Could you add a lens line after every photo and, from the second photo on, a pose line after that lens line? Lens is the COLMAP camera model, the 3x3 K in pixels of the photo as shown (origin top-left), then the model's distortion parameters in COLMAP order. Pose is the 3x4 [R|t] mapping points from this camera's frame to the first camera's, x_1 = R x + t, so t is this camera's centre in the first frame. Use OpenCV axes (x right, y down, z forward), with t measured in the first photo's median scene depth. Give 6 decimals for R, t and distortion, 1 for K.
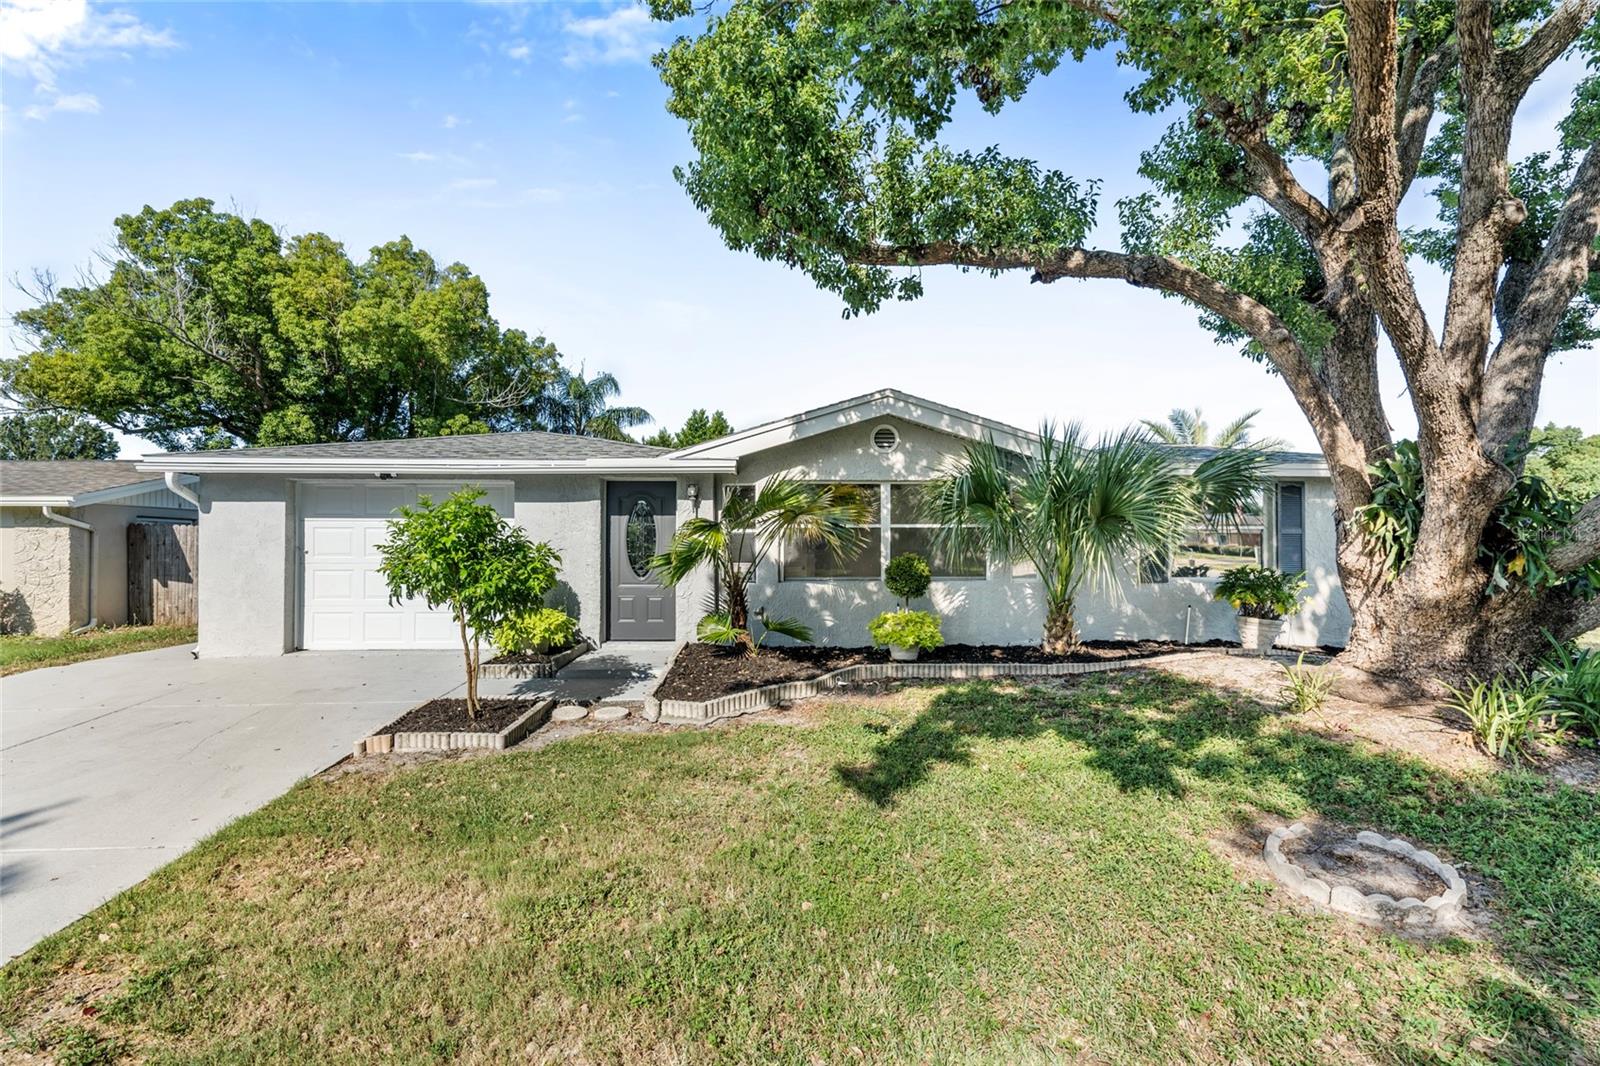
lens RADIAL K [[730.6, 0, 800.0], [0, 730.6, 533.0], [0, 0, 1]] dist [-0.002595, -0.000667]
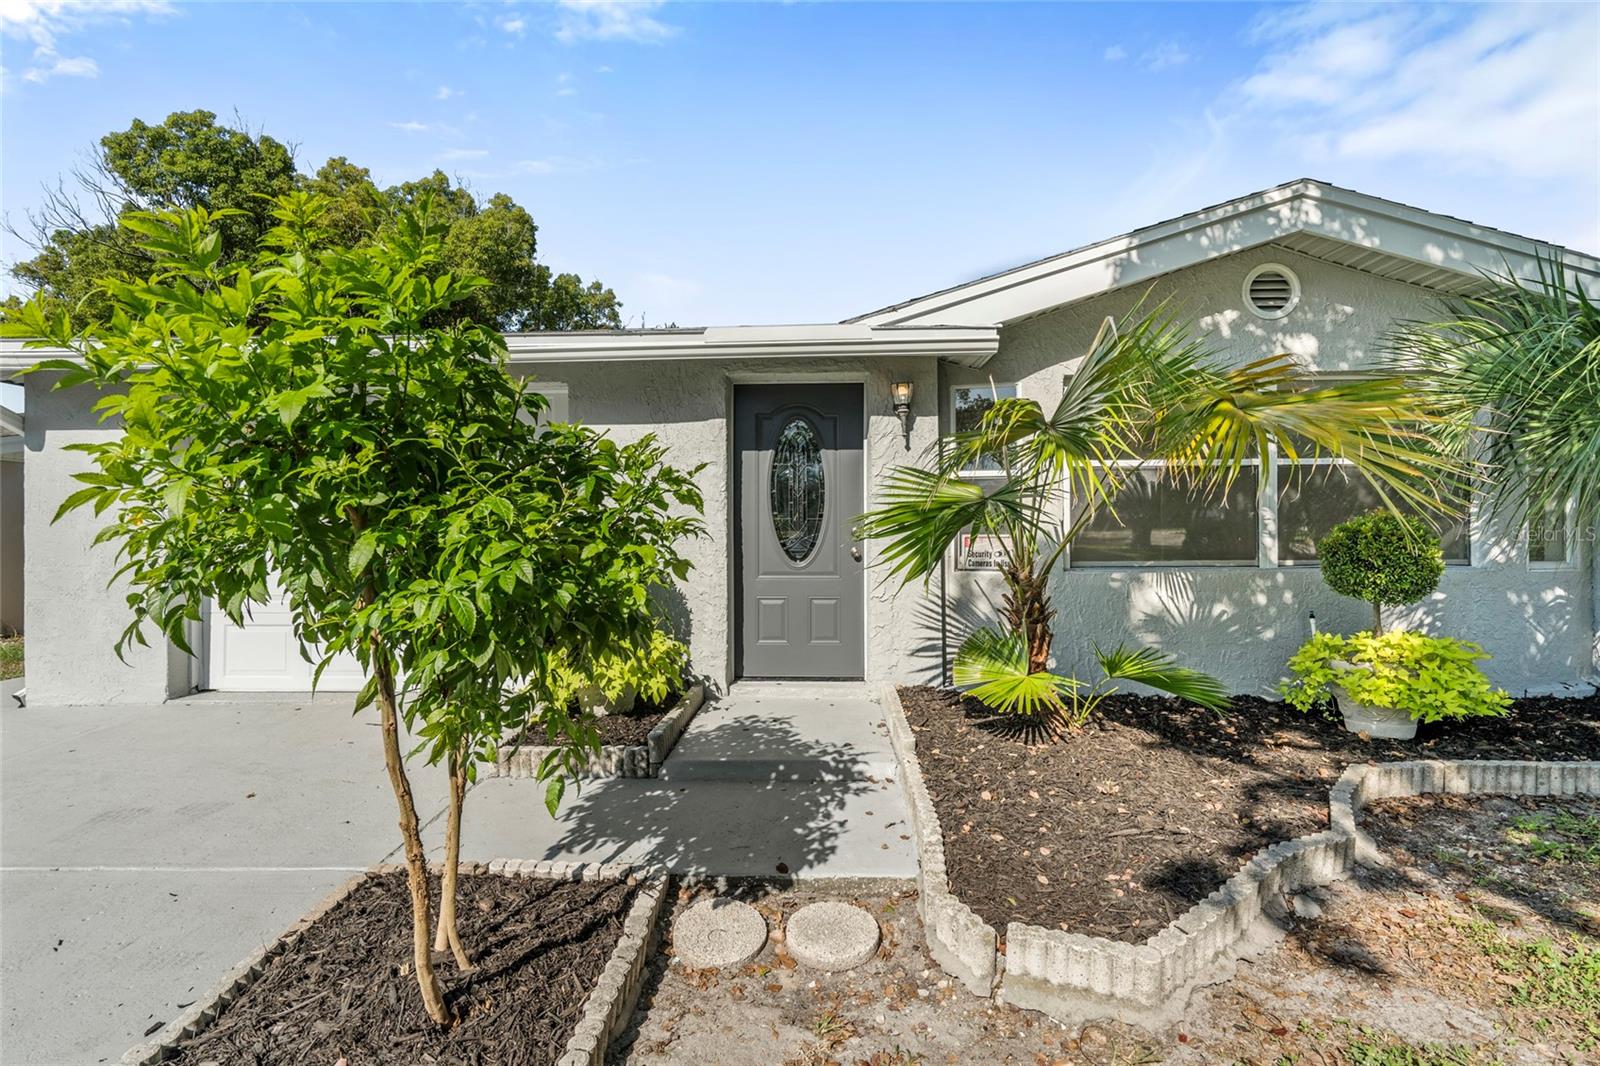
lens RADIAL K [[737.4, 0, 800.0], [0, 737.4, 533.0], [0, 0, 1]] dist [-0.014847, 0.001302]
pose [[0.997625, -0.003209, -0.068807, -0.084329], [0.004287, 0.999870, 0.015519, 0.014345], [0.068749, -0.015777, 0.997509, 0.216377]]
